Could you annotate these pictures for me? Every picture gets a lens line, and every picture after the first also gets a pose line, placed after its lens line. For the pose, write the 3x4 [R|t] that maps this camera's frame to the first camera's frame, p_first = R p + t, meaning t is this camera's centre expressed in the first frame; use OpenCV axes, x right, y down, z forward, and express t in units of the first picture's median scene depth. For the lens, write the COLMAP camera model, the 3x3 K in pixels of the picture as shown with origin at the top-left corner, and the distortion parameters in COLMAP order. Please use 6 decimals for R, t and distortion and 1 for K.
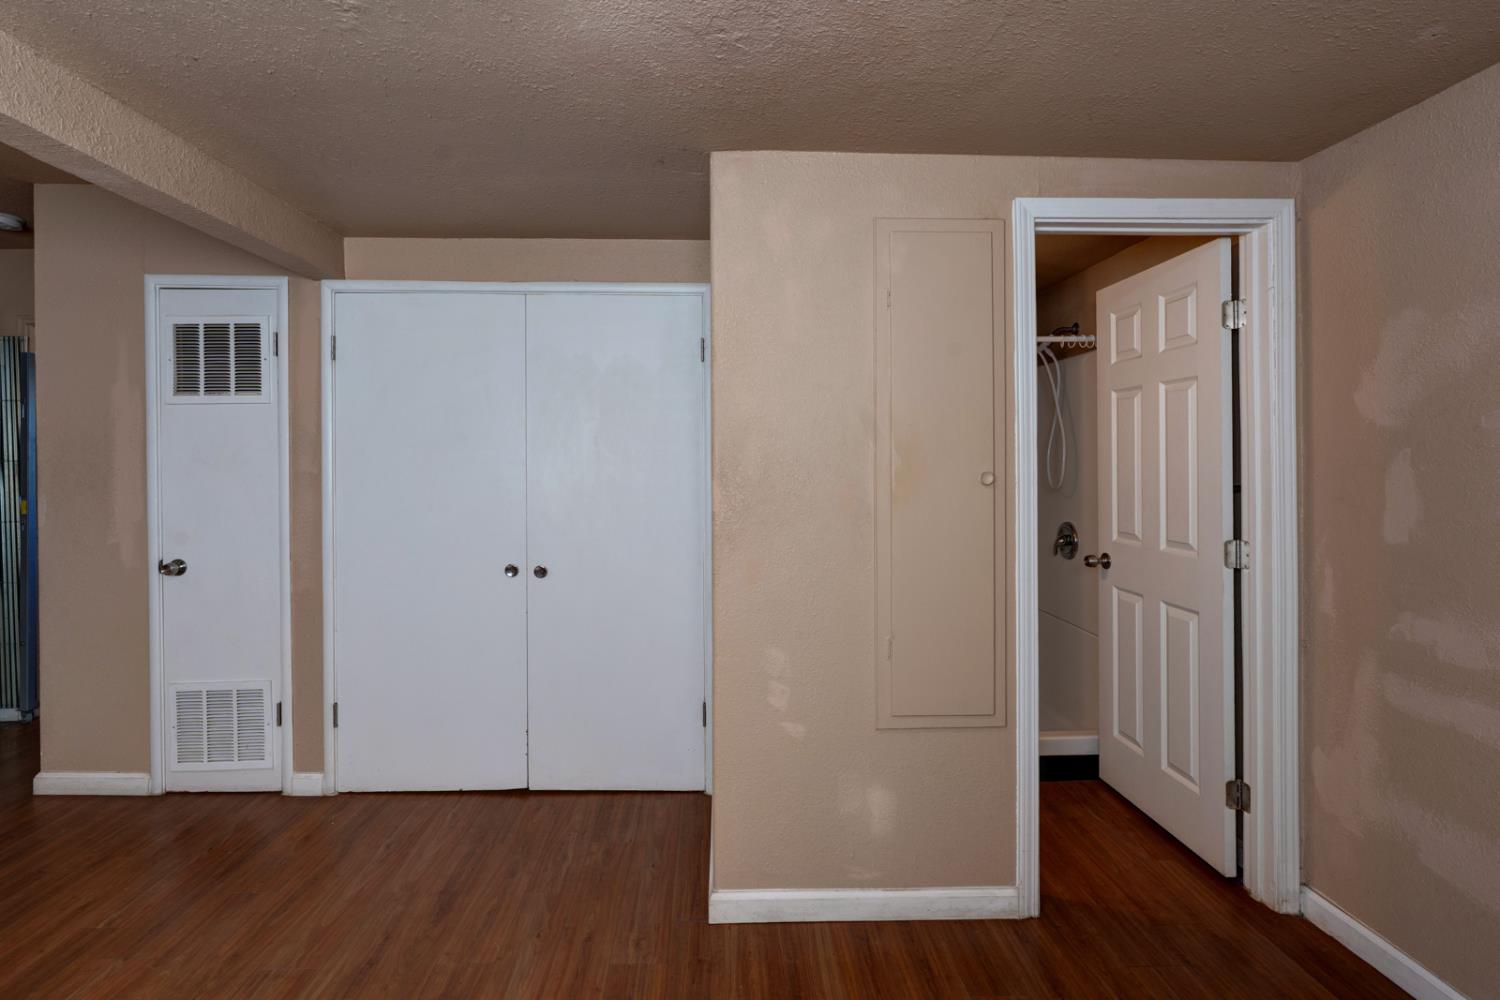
lens RADIAL K [[686.2, 0, 735.8], [0, 686.2, 468.8], [0, 0, 1]] dist [-0.004727, 0.000301]
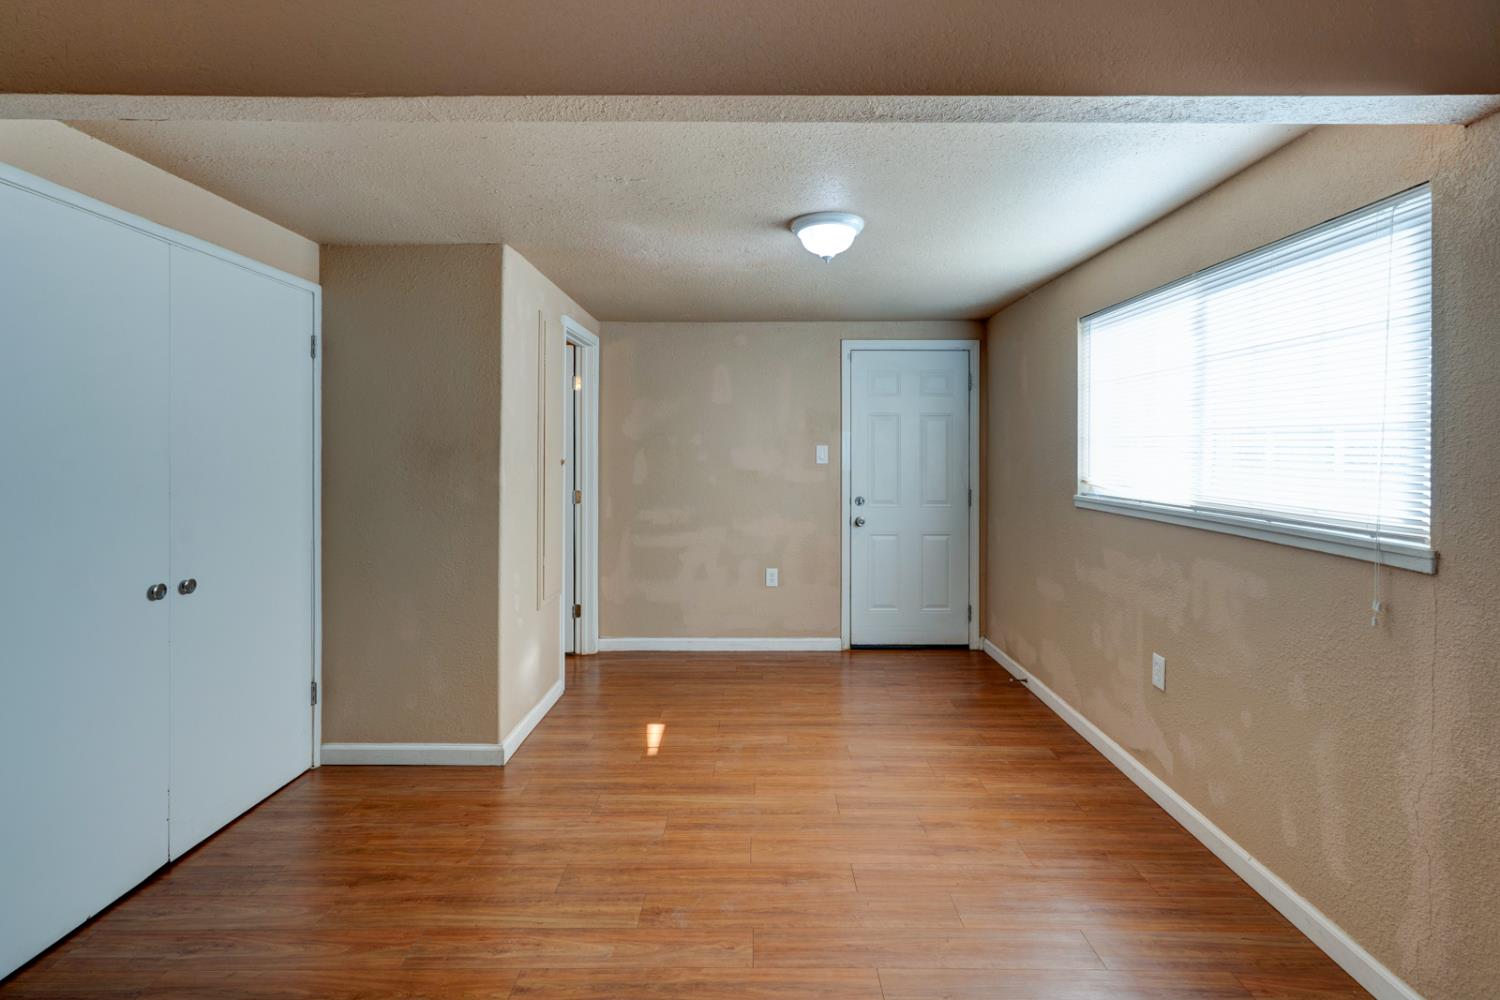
lens RADIAL K [[686.2, 0, 762.7], [0, 686.2, 450.5], [0, 0, 1]] dist [-0.004727, 0.000301]
pose [[0.032990, -0.001092, 0.999455, -1.408259], [-0.002323, 0.999997, 0.001170, -0.021954], [-0.999453, -0.002360, 0.032987, 0.365950]]
